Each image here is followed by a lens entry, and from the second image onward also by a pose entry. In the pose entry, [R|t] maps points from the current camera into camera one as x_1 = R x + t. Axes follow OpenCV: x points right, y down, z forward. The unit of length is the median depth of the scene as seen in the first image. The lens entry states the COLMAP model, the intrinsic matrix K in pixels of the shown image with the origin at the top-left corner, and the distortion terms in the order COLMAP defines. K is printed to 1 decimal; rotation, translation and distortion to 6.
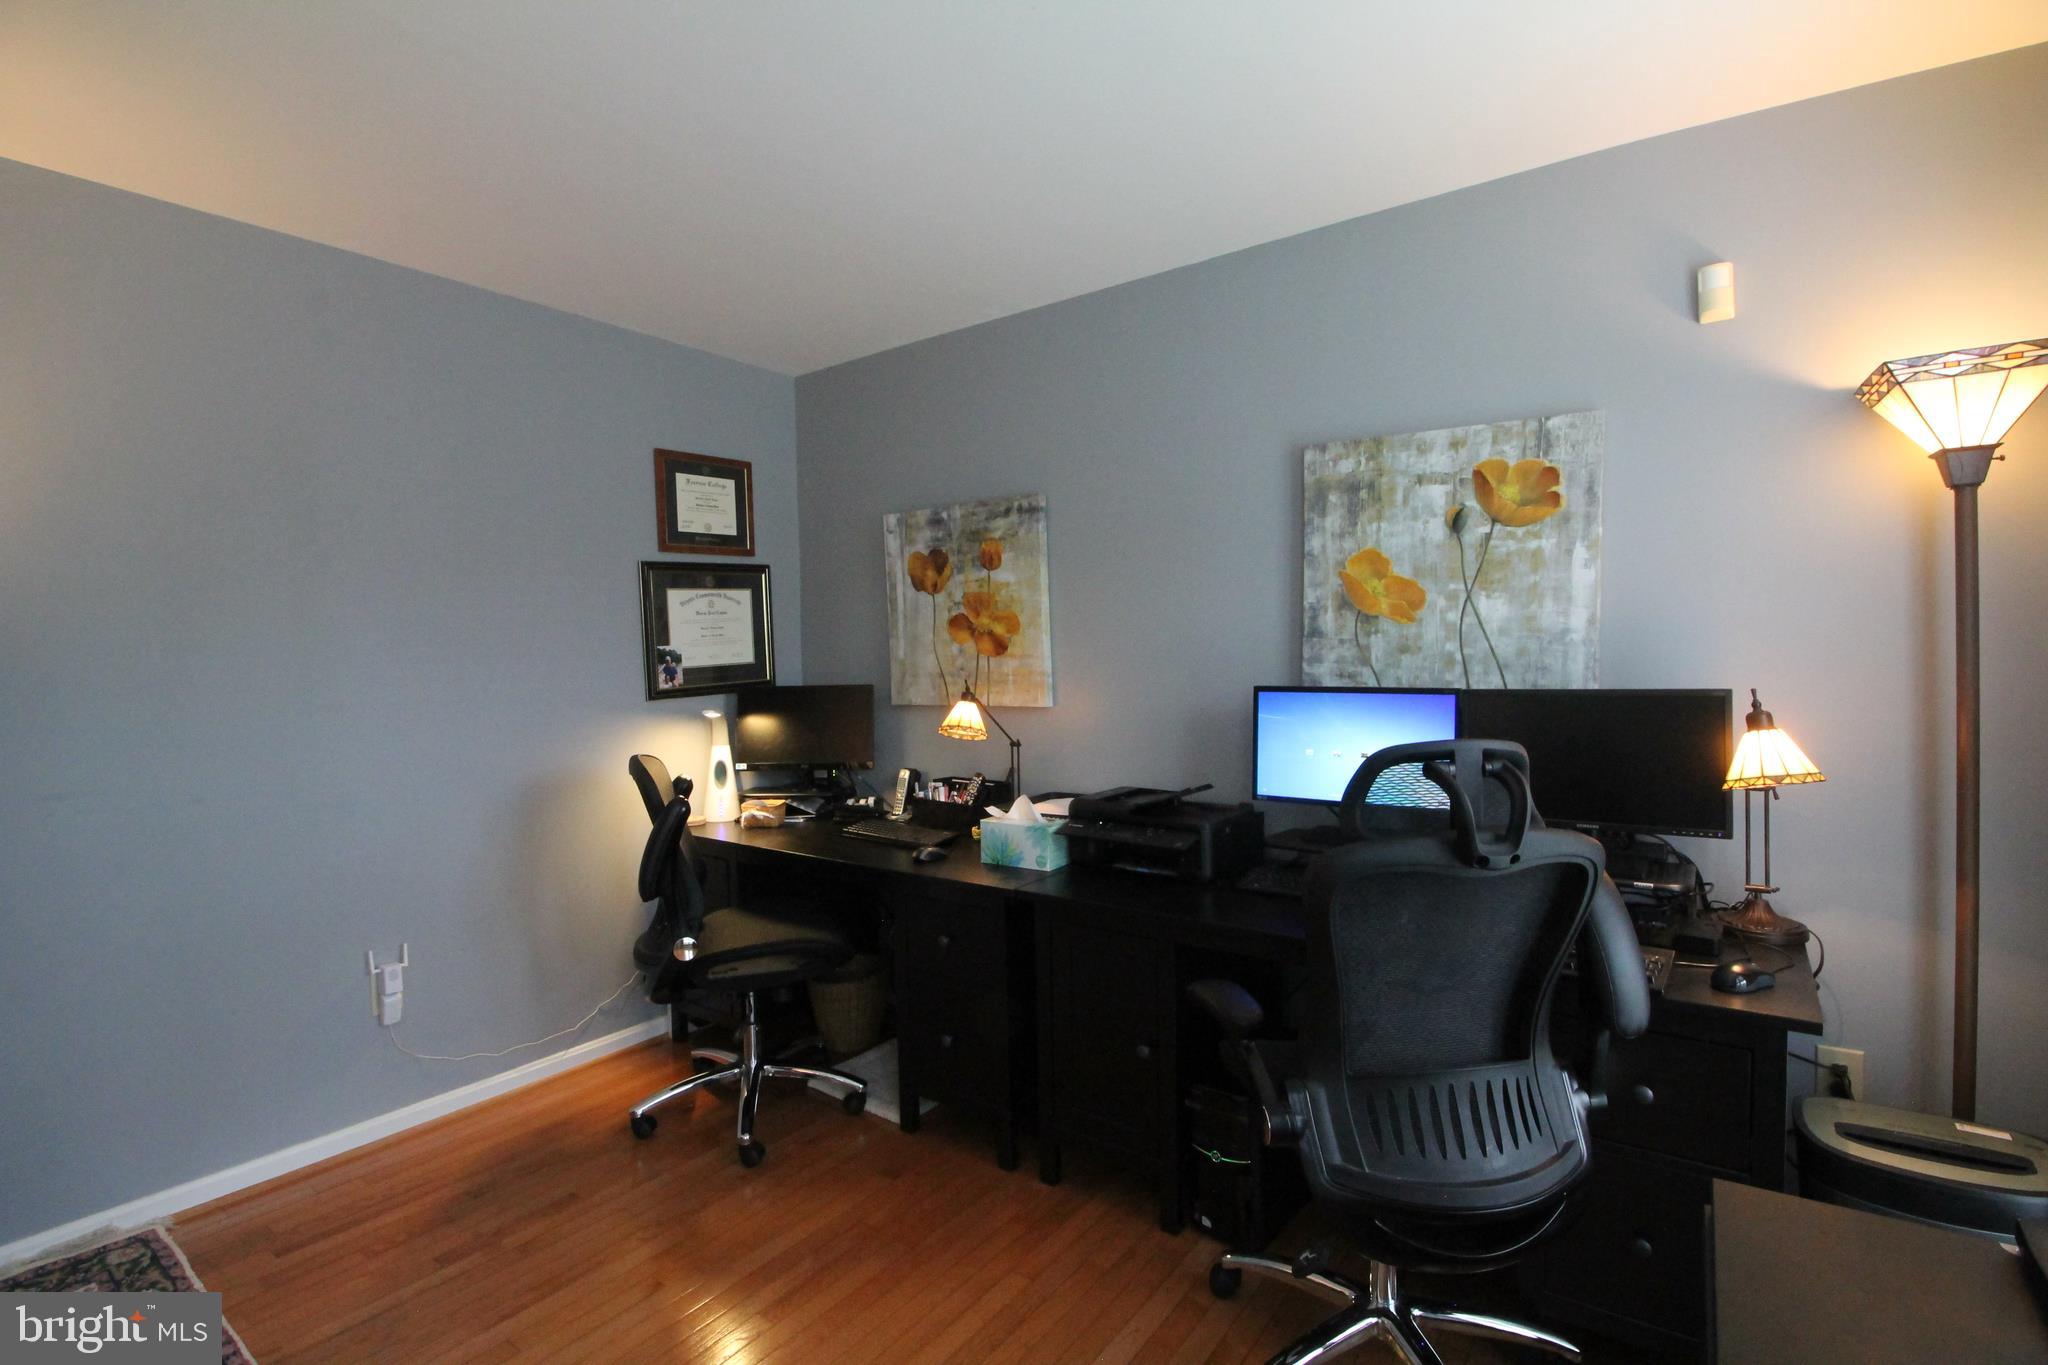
lens RADIAL K [[955.7, 0, 1024.0], [0, 955.7, 682.5], [0, 0, 1]] dist [0.002814, -0.019294]
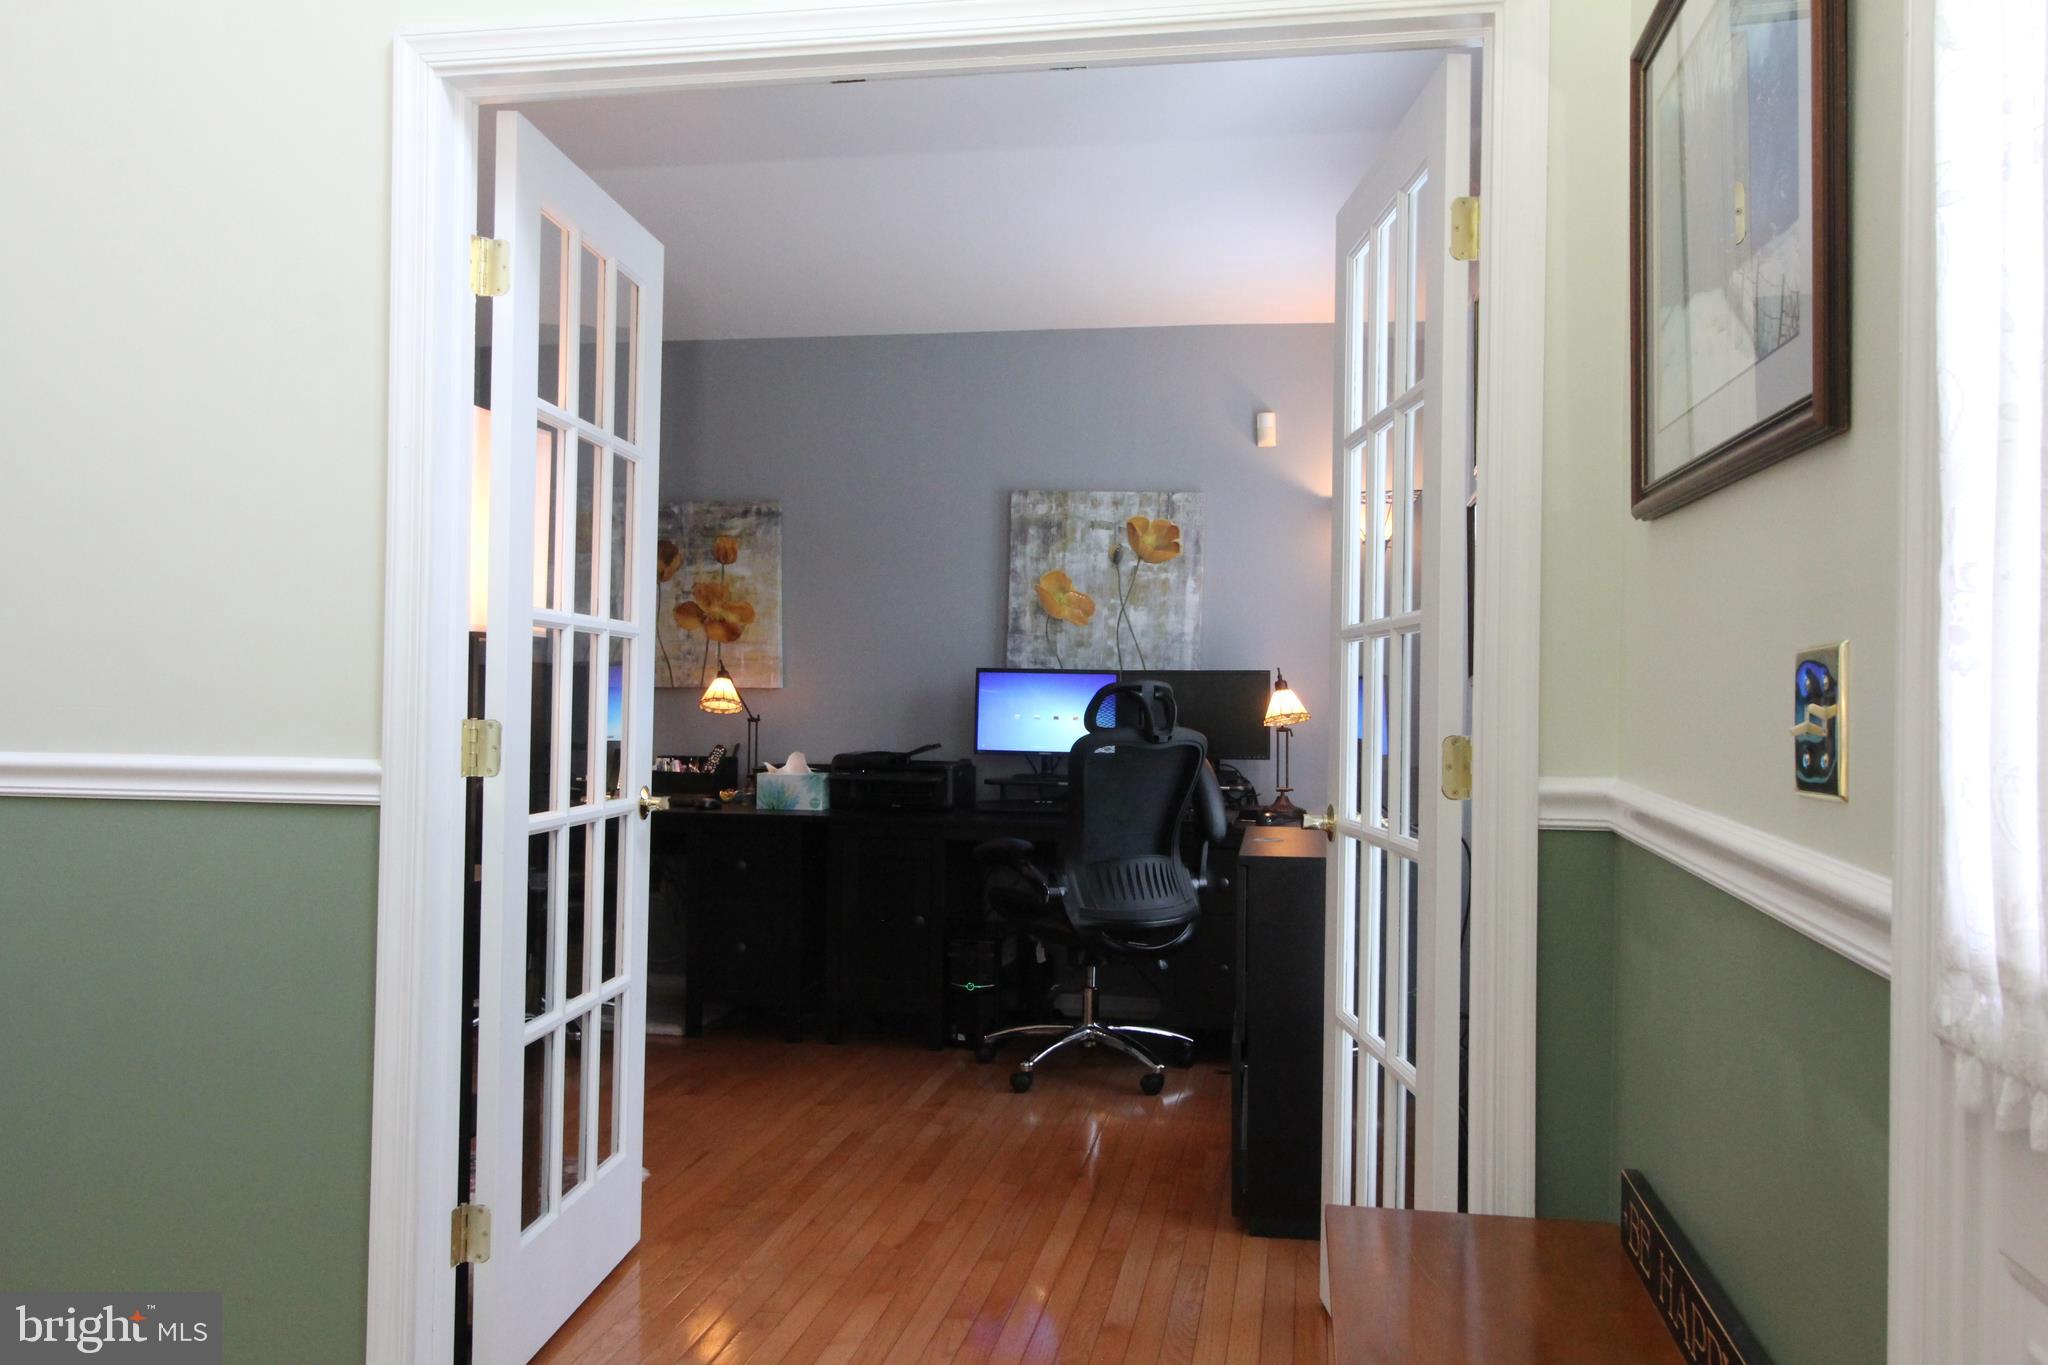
lens RADIAL K [[1618.4, 0, 1024.0], [0, 1618.4, 682.5], [0, 0, 1]] dist [0.006006, -0.001851]
pose [[0.899230, 0.032360, 0.436278, -0.697562], [-0.014954, 0.998951, -0.043271, 0.123399], [-0.437221, 0.032387, 0.898771, -1.076173]]
